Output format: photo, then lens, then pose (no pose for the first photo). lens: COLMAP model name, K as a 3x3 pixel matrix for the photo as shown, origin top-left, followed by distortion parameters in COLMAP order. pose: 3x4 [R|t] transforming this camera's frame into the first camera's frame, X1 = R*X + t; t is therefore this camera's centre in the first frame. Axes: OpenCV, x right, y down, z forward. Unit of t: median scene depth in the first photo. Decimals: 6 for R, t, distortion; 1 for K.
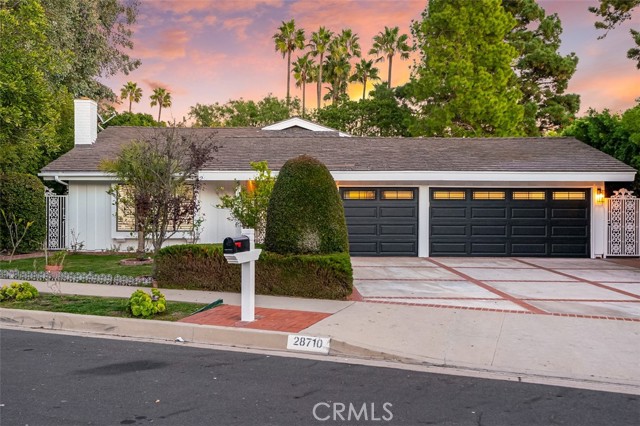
lens RADIAL K [[650.4, 0, 320.0], [0, 650.4, 213.0], [0, 0, 1]] dist [0.060536, 0.004121]
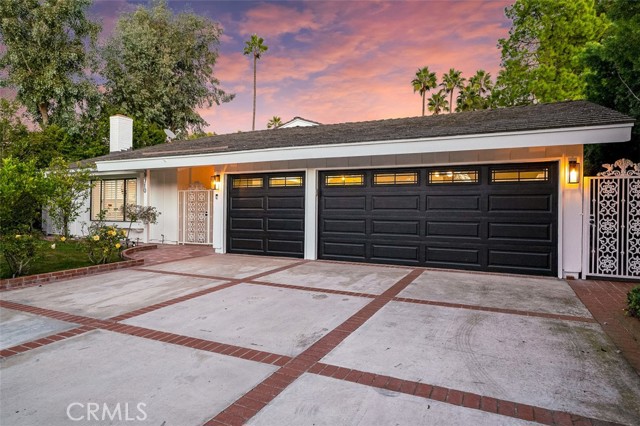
lens RADIAL K [[388.9, 0, 320.0], [0, 388.9, 213.0], [0, 0, 1]] dist [0.001069, -0.001025]
pose [[0.890655, 0.007874, -0.454611, 0.292466], [-0.008135, 0.999966, 0.001381, 0.008362], [0.454607, 0.002468, 0.890689, 0.448688]]
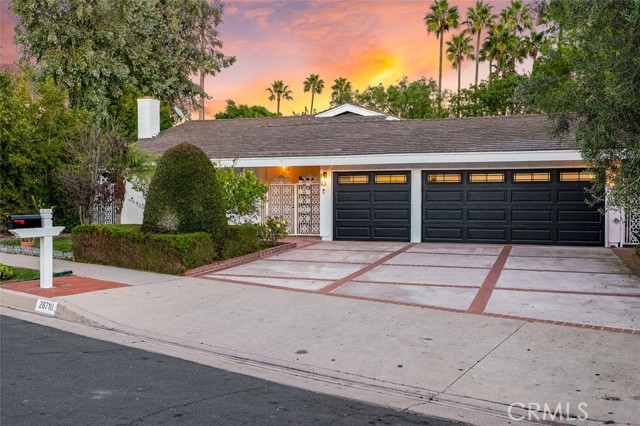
lens RADIAL K [[666.6, 0, 320.0], [0, 666.6, 213.0], [0, 0, 1]] dist [0.058170, 0.008639]
pose [[0.940504, 0.002509, -0.339775, 0.276945], [0.003660, 0.999840, 0.017514, 0.004533], [0.339764, -0.017715, 0.940344, 0.013188]]
